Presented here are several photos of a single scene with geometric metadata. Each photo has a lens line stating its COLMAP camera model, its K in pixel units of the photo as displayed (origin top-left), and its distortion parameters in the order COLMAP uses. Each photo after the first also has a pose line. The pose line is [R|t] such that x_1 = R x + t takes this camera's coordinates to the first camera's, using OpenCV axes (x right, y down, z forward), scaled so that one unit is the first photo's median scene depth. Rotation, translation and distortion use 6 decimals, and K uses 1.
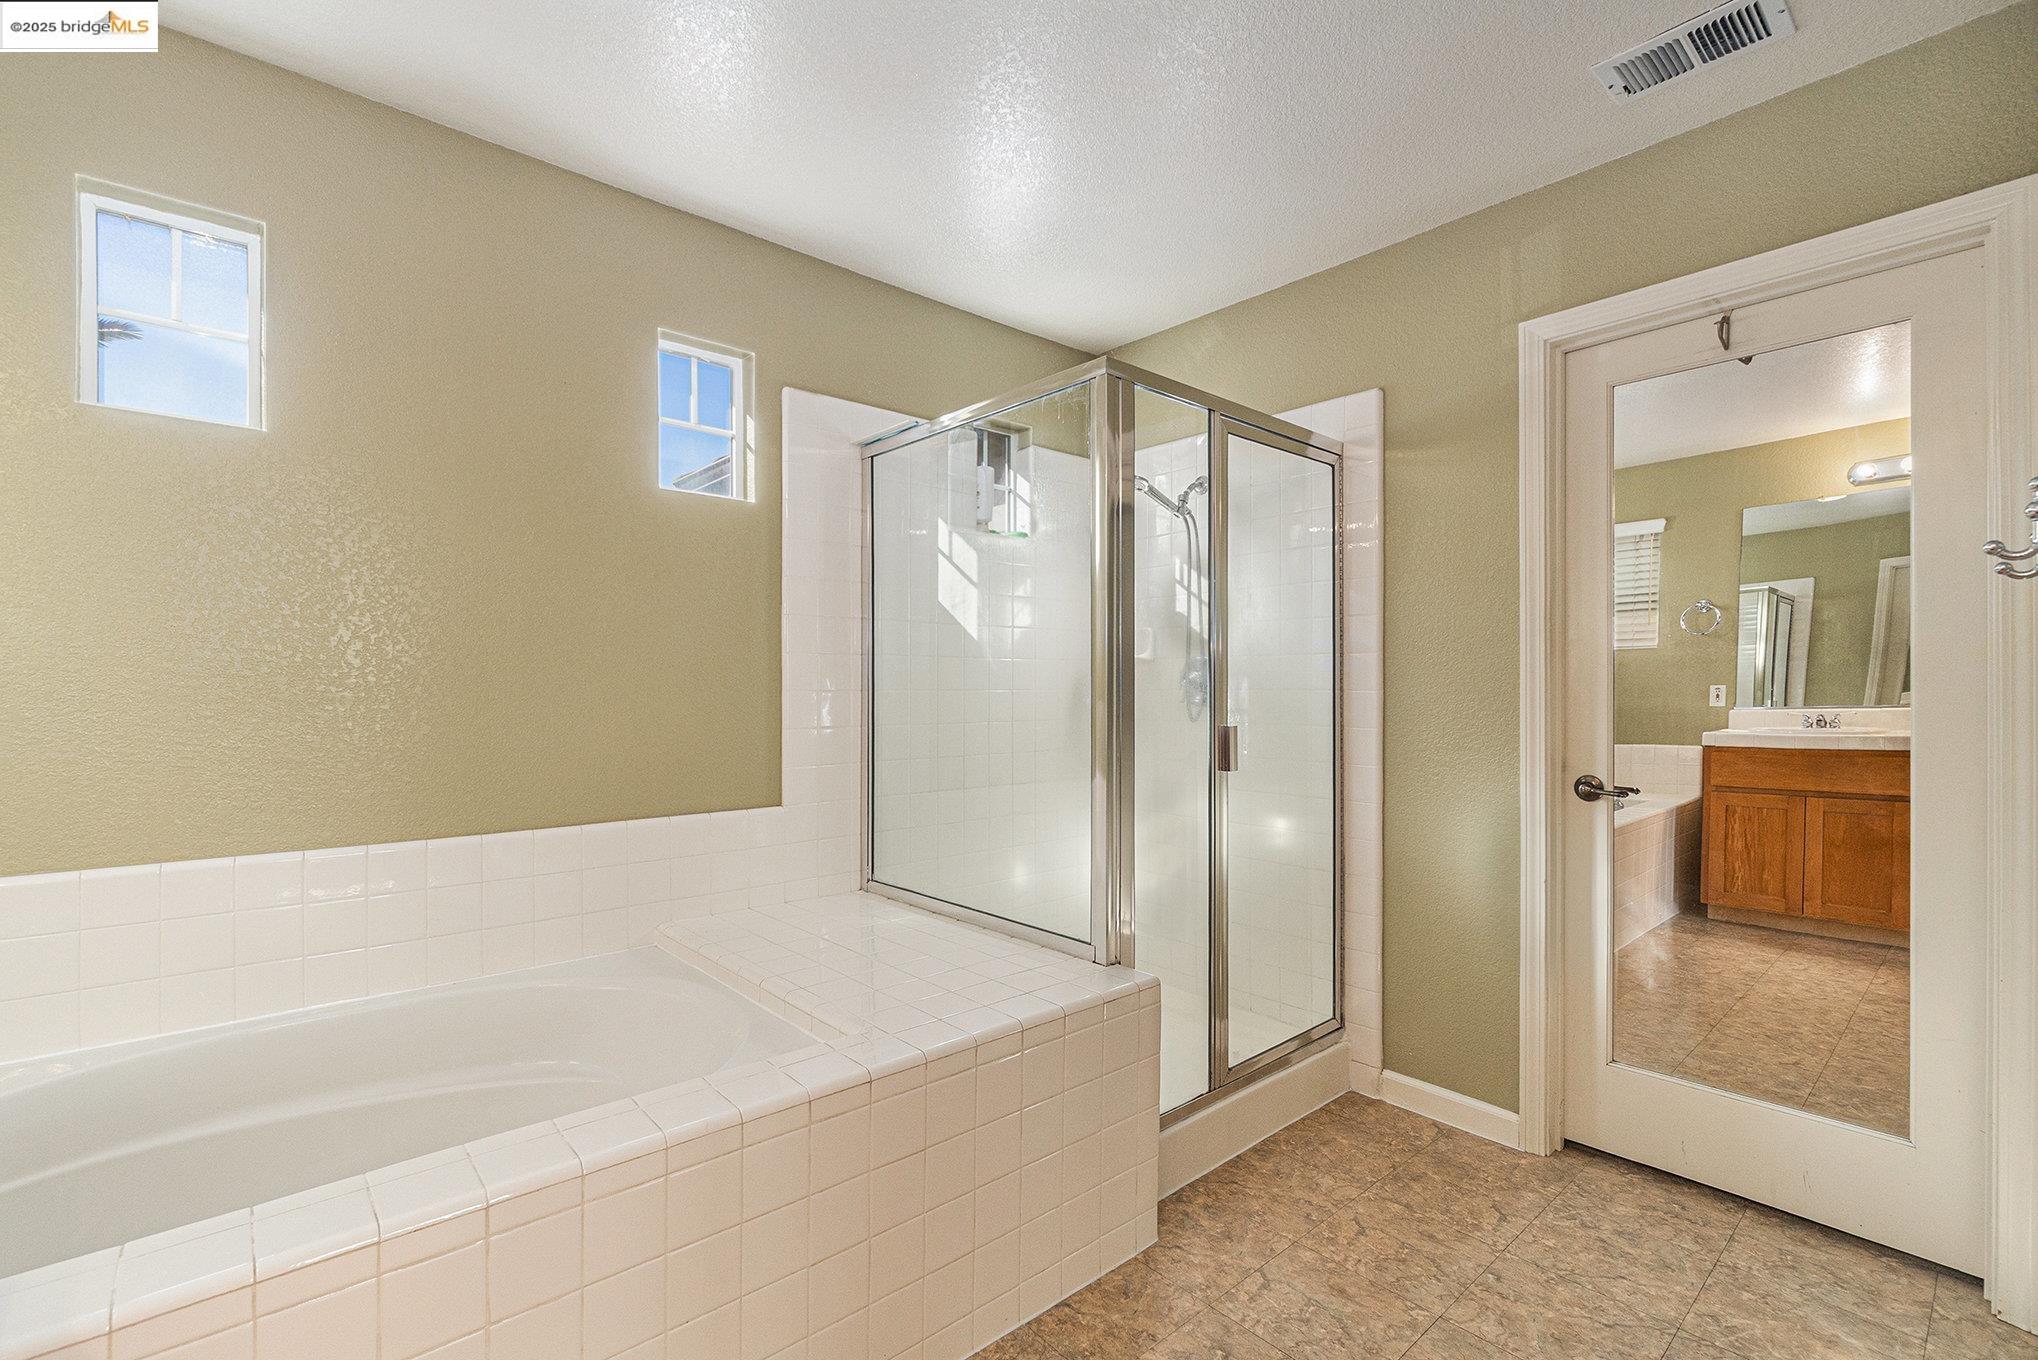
lens RADIAL K [[896.2, 0, 1013.5], [0, 896.2, 674.8], [0, 0, 1]] dist [-0.003074, 0.001325]
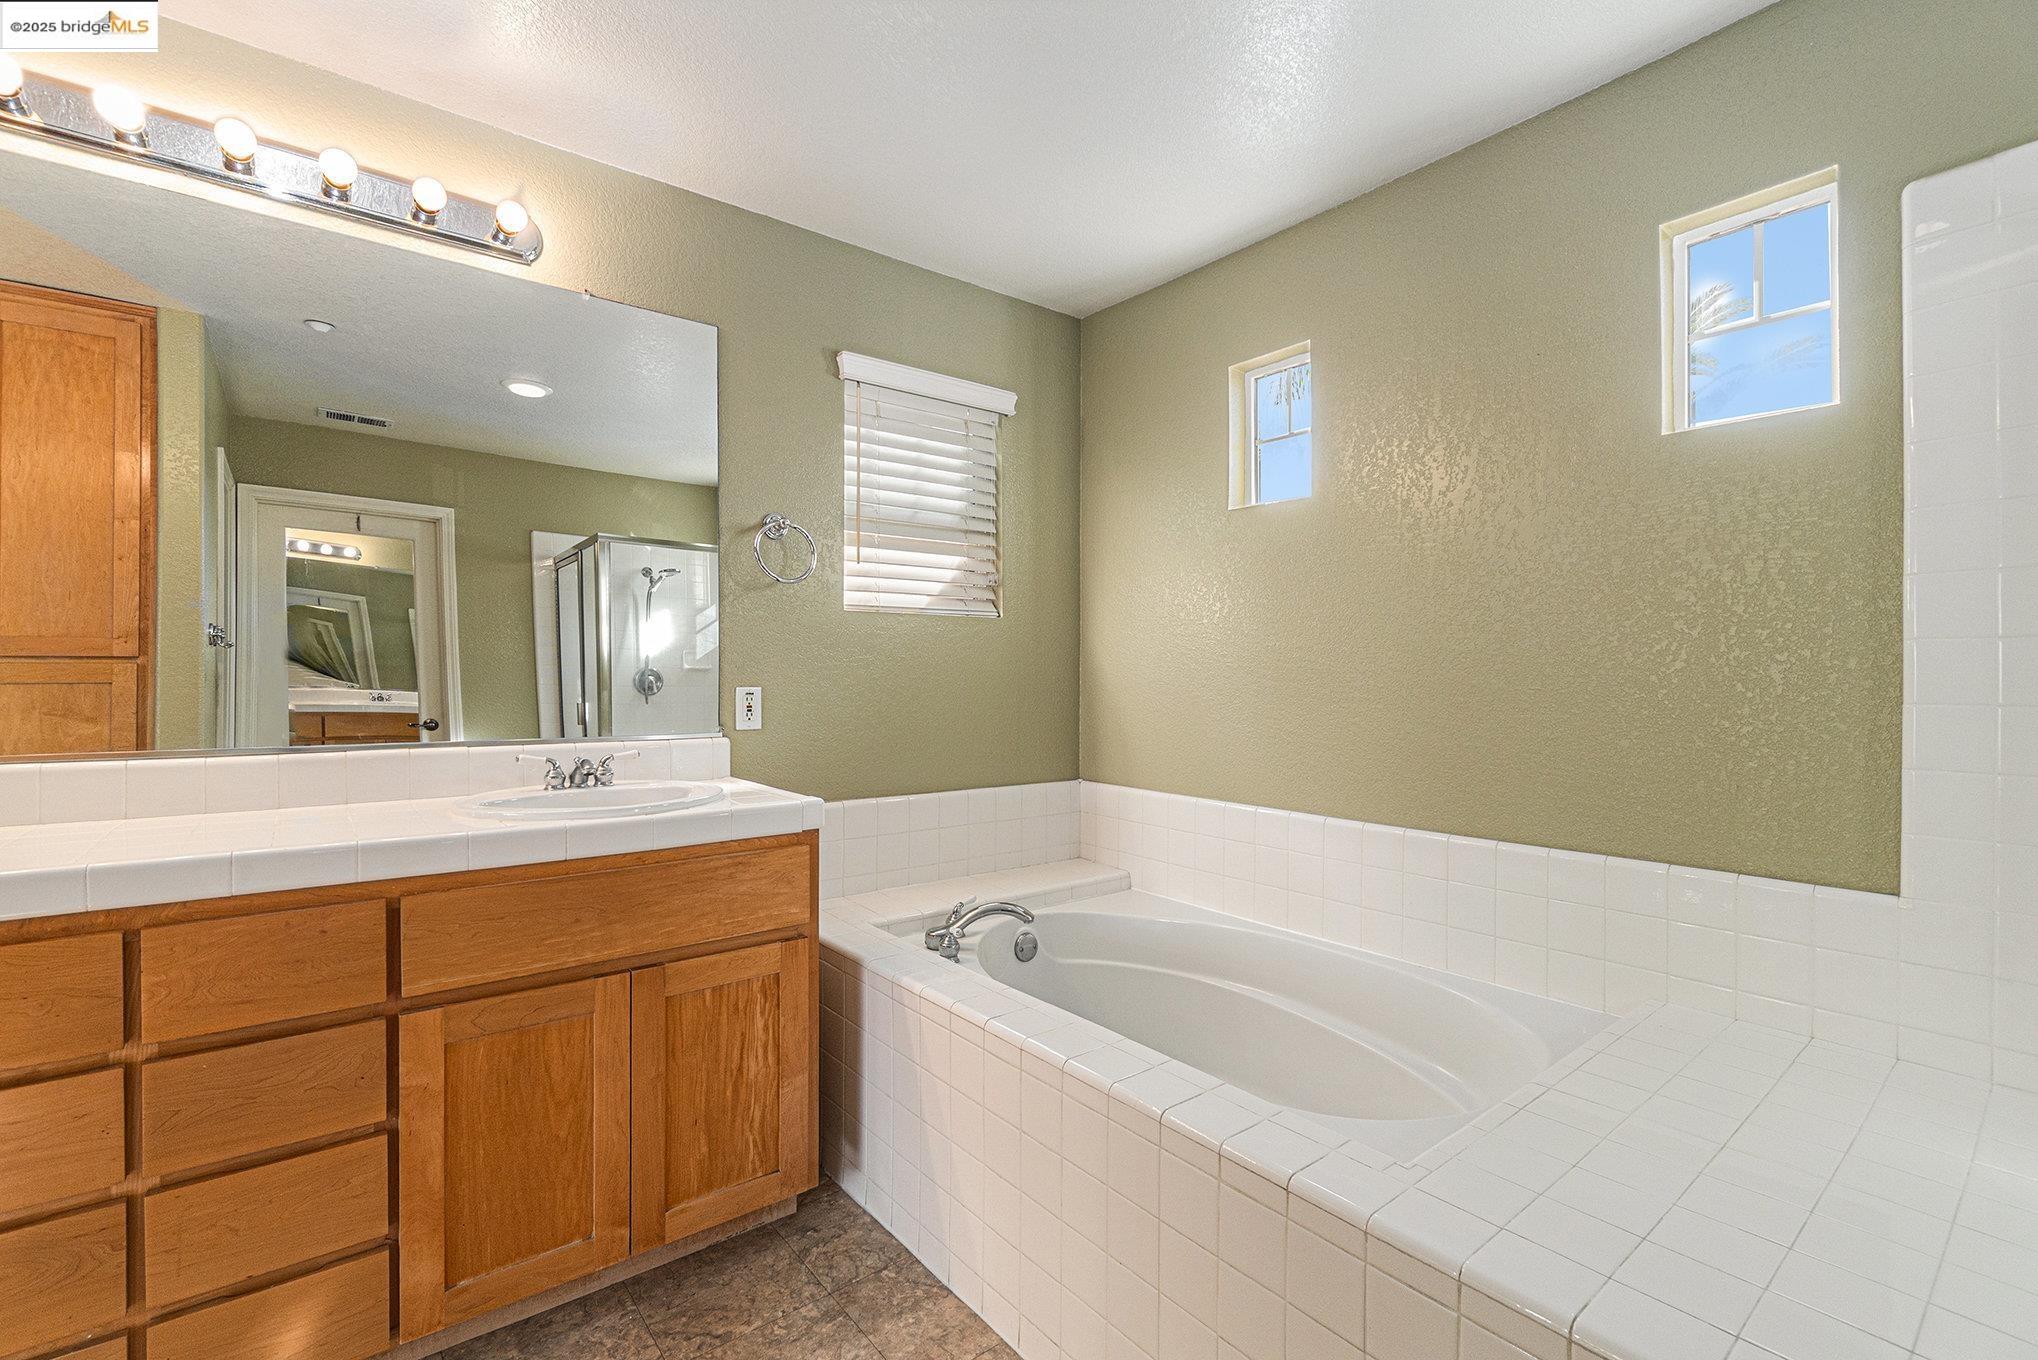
lens RADIAL K [[896.2, 0, 1018.0], [0, 896.2, 679.7], [0, 0, 1]] dist [-0.003074, 0.001325]
pose [[-0.046817, 0.002990, -0.998899, 0.378504], [0.008839, 0.999958, 0.002579, -0.004996], [0.998864, -0.008709, -0.046841, 0.464366]]
